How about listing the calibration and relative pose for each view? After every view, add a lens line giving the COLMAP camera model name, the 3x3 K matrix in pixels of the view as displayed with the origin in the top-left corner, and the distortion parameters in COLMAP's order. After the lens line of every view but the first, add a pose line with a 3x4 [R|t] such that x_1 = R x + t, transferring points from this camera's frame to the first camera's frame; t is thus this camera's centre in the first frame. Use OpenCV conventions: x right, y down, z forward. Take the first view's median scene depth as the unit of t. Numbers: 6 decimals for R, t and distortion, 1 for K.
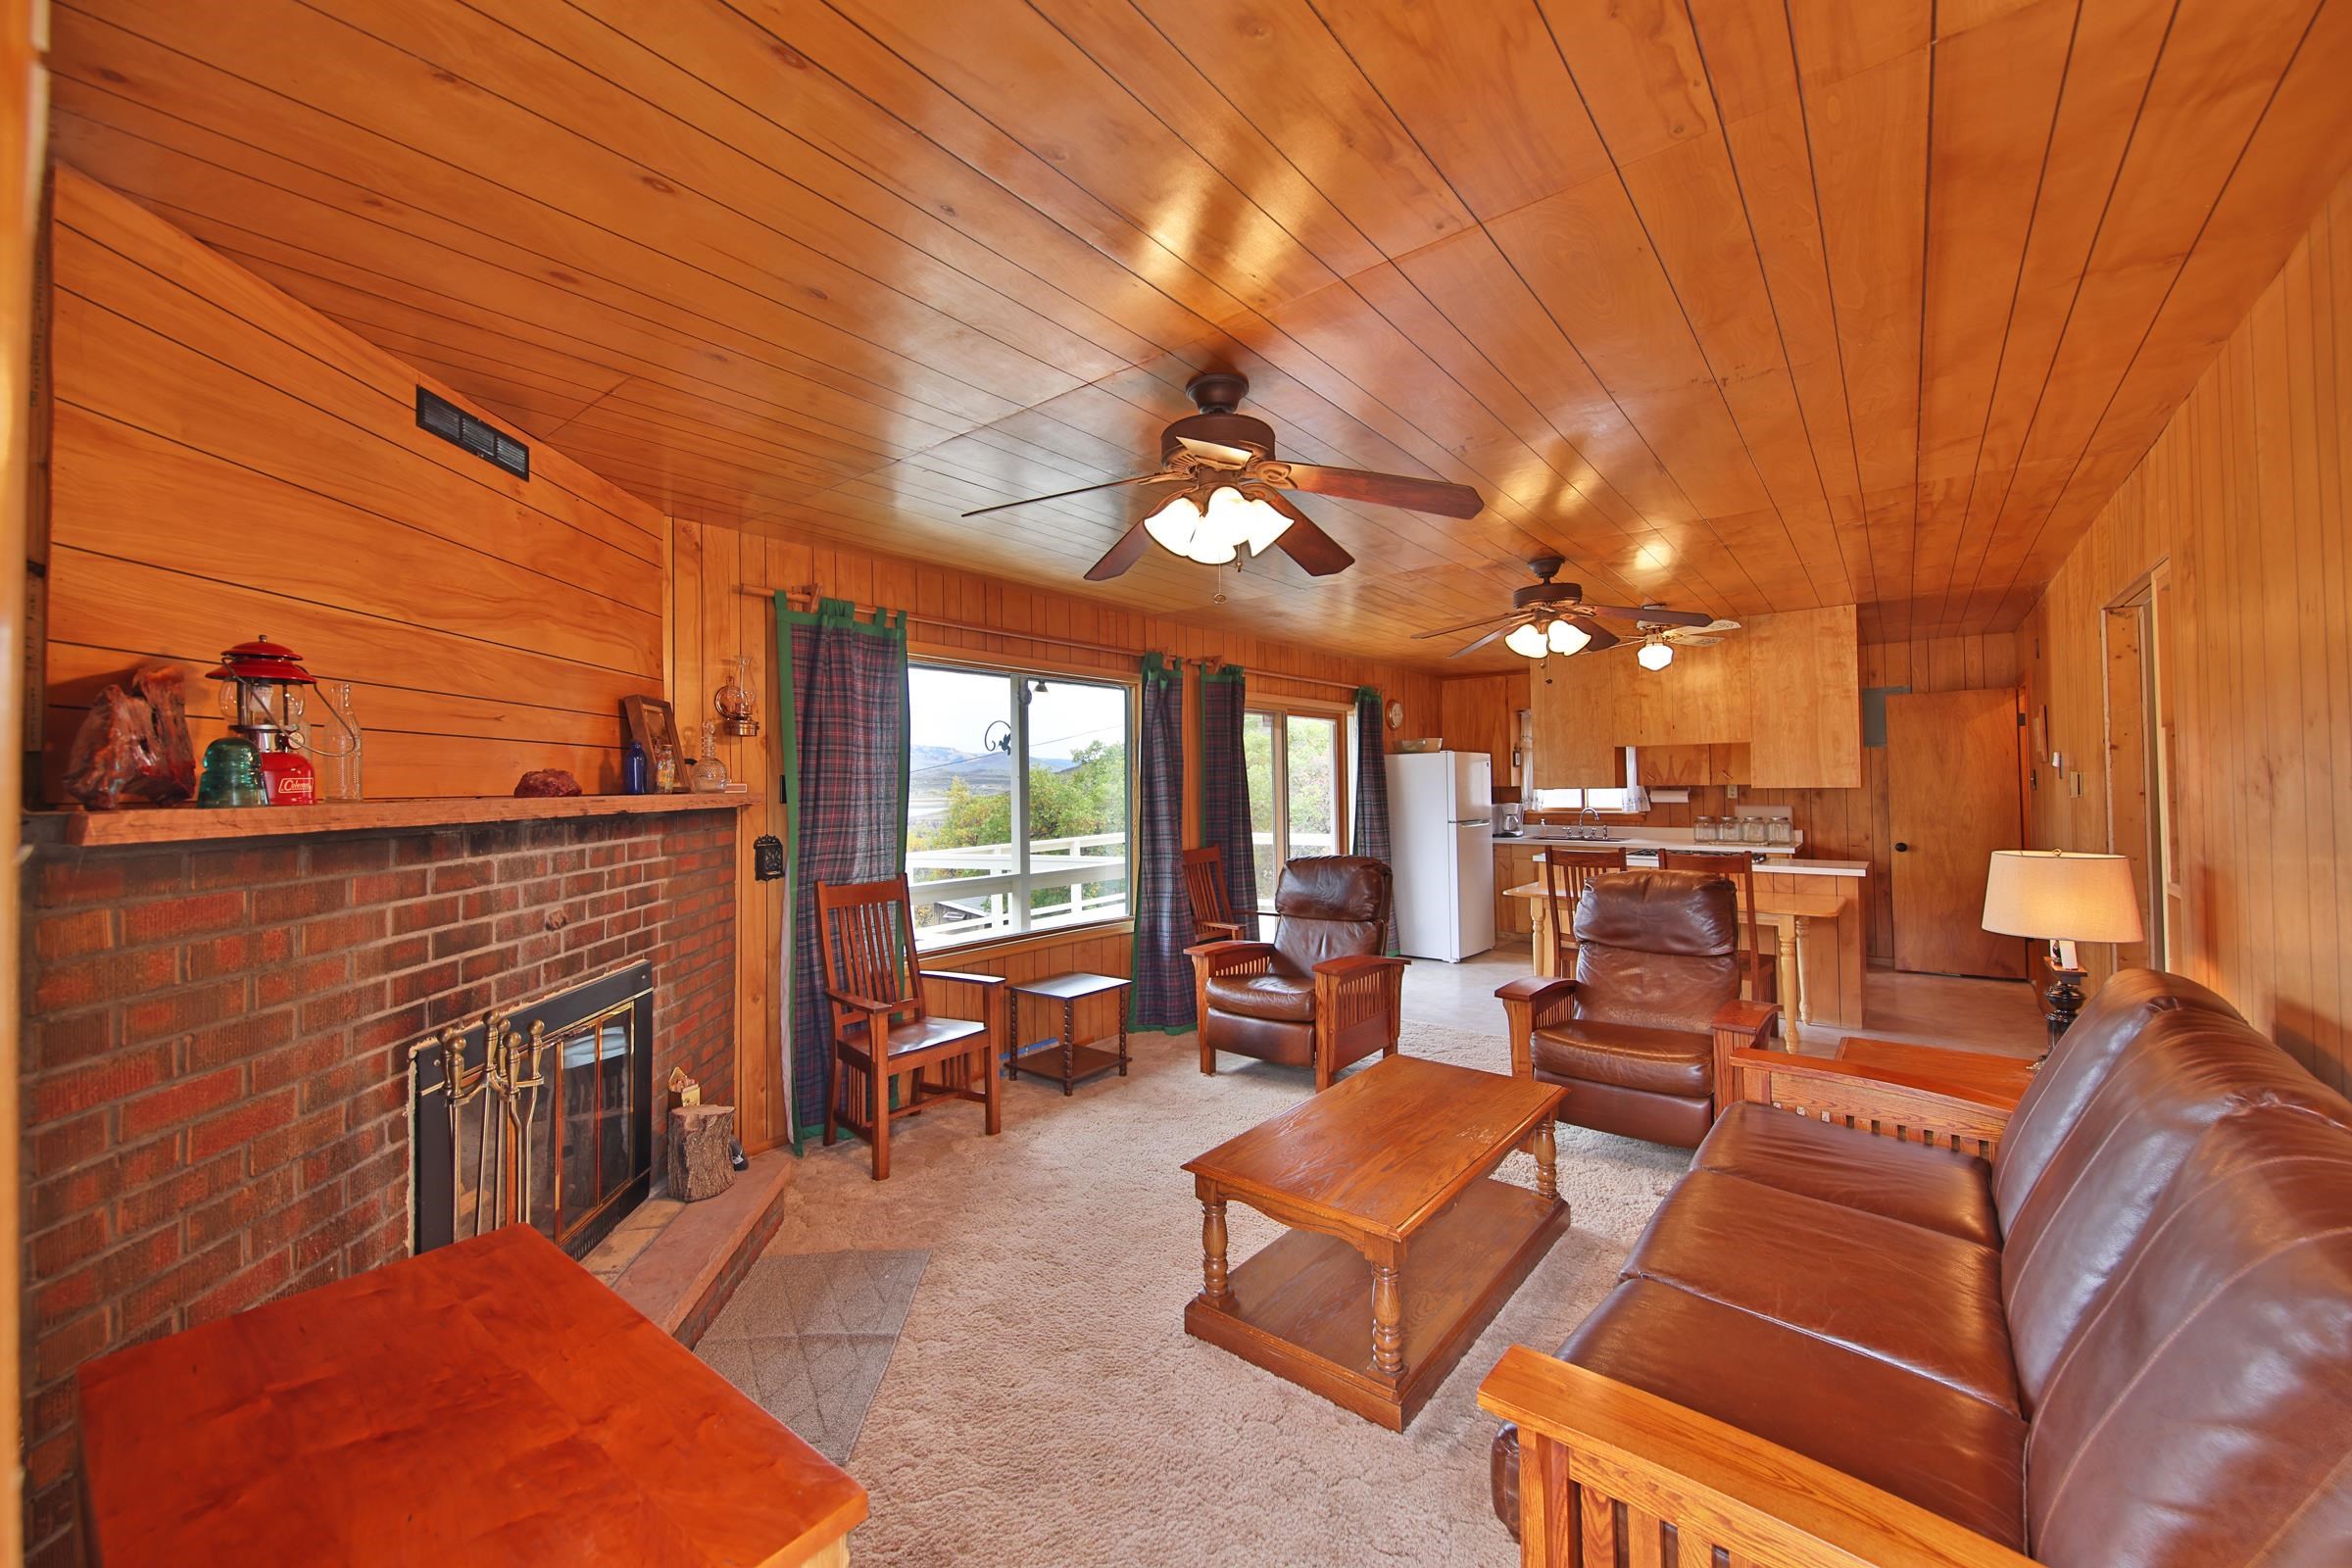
lens RADIAL K [[897.4, 0, 1169.0], [0, 897.4, 775.7], [0, 0, 1]] dist [0.001279, 0.000097]
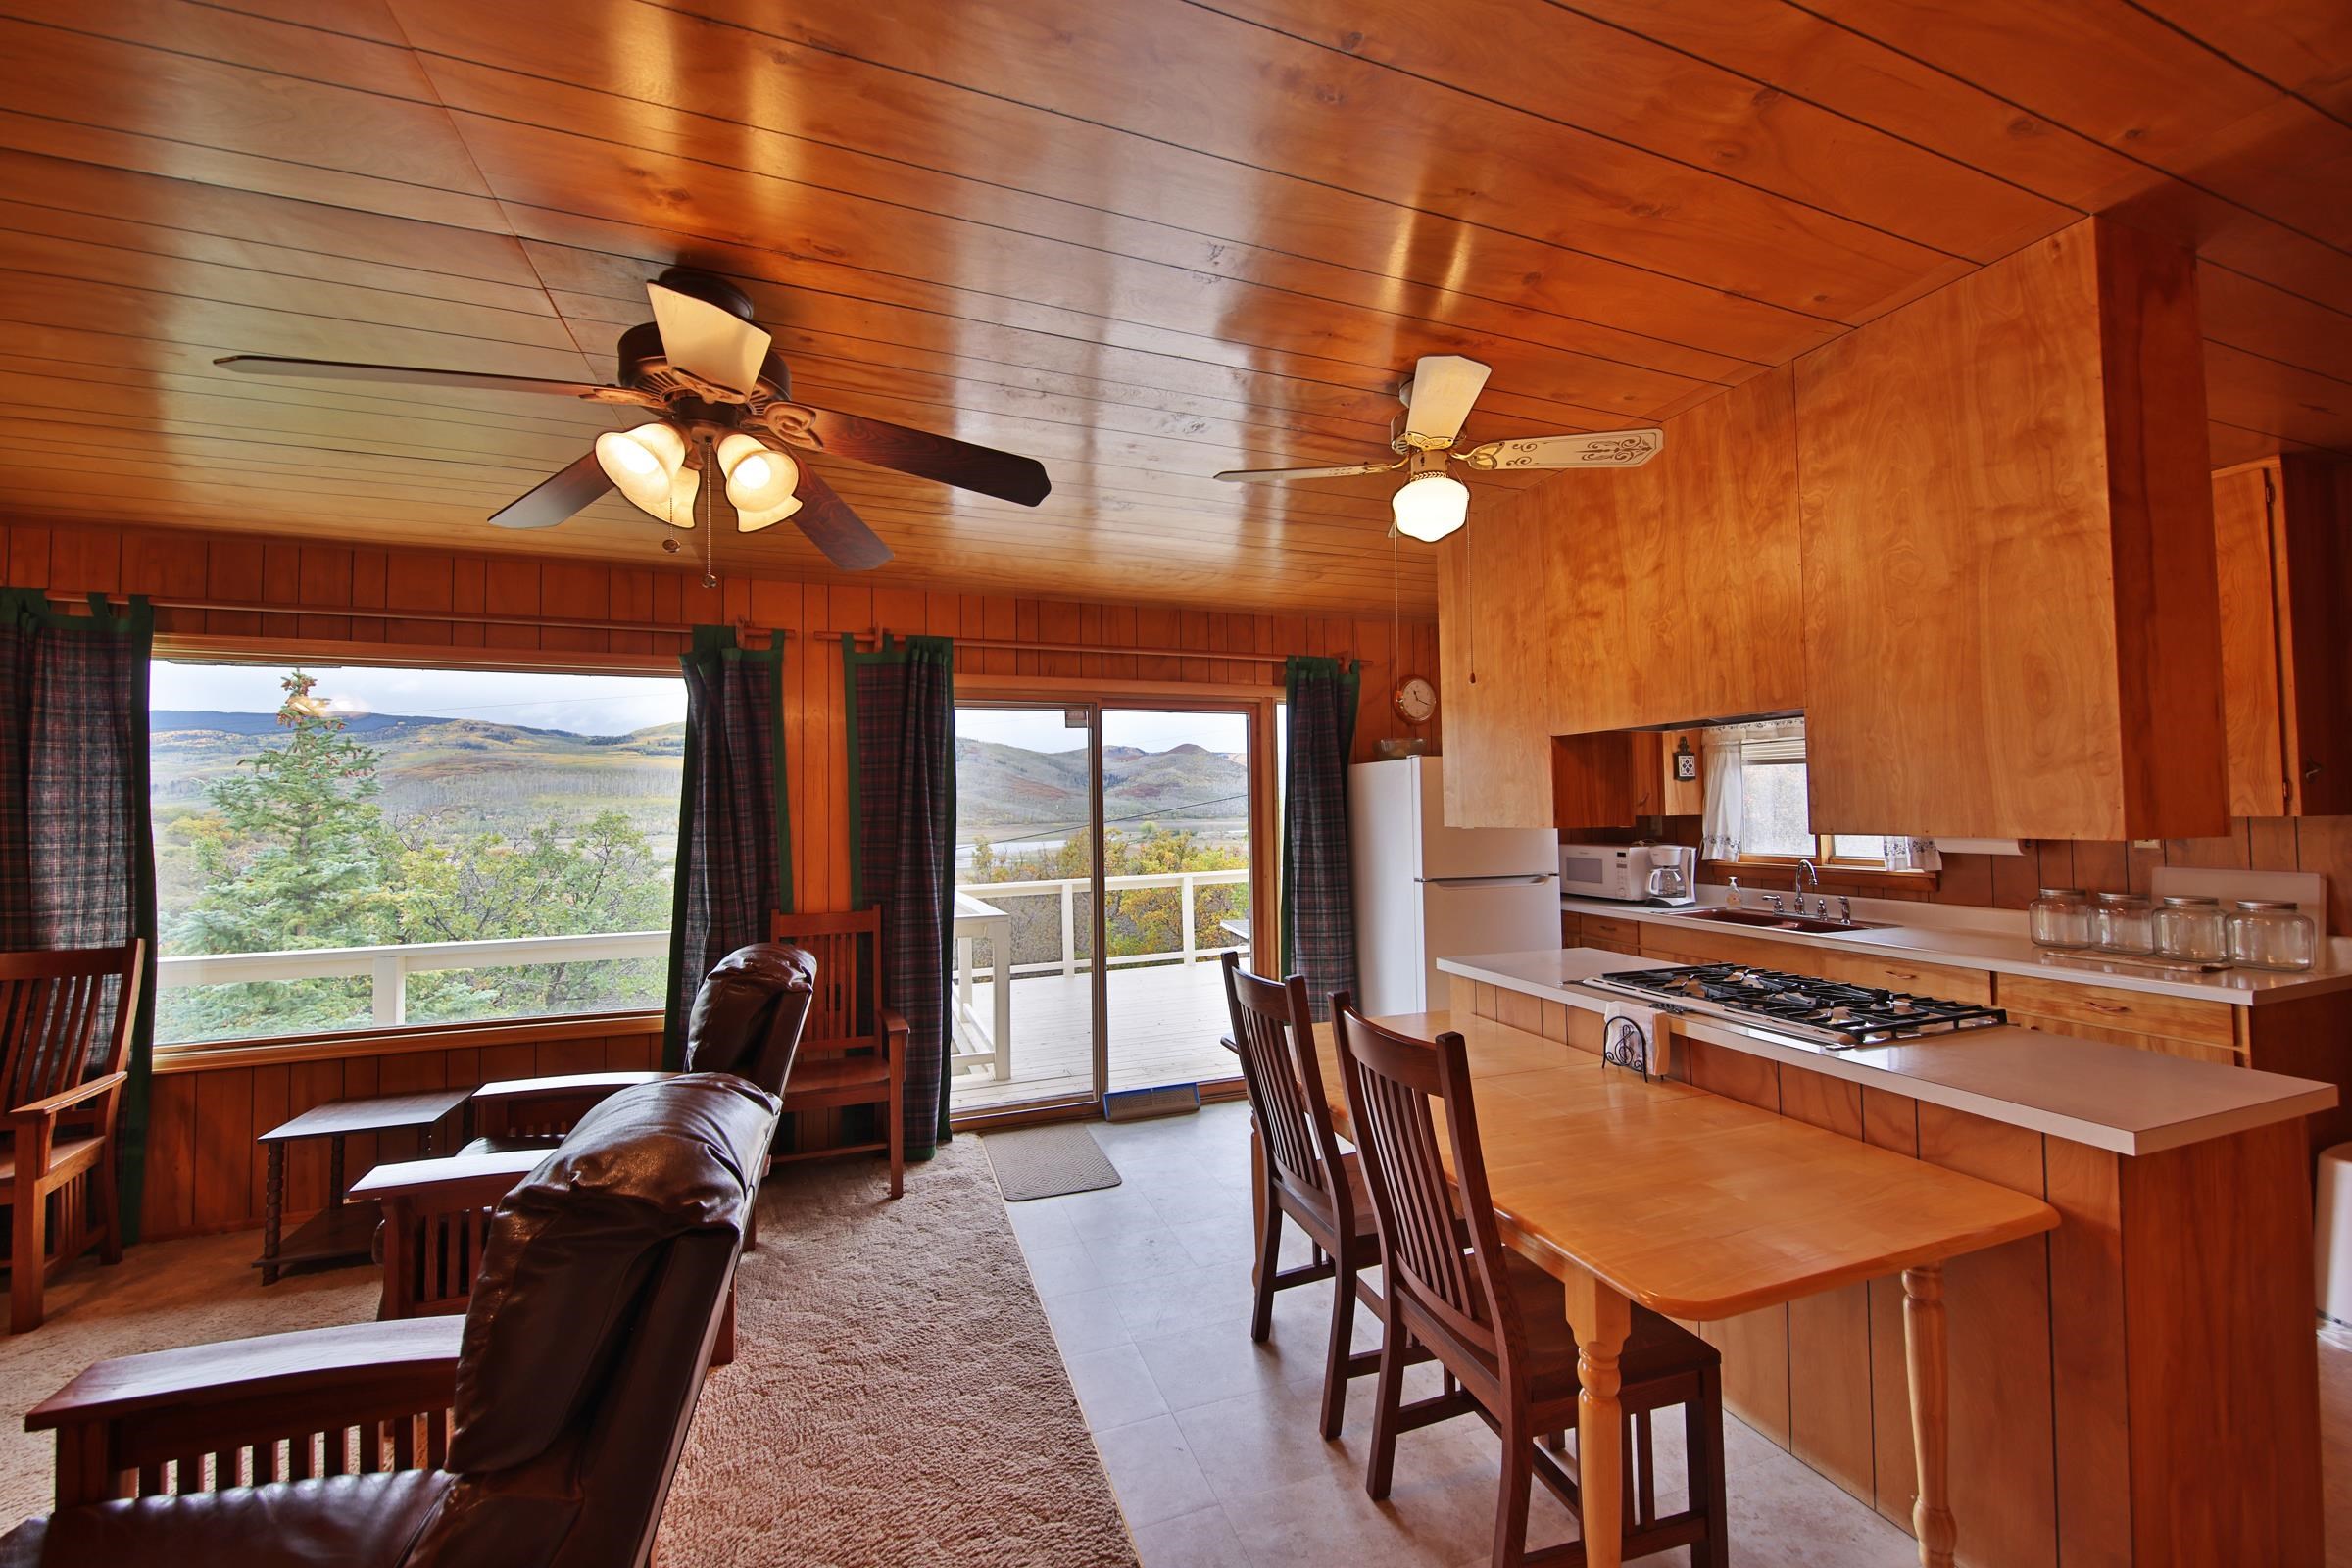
lens RADIAL K [[897.4, 0, 1184.1], [0, 897.4, 786.1], [0, 0, 1]] dist [0.001279, 0.000097]
pose [[0.861883, -0.012206, -0.506961, 0.598849], [0.007314, 0.999905, -0.011641, -0.003016], [0.507055, 0.006325, 0.861891, 0.546338]]
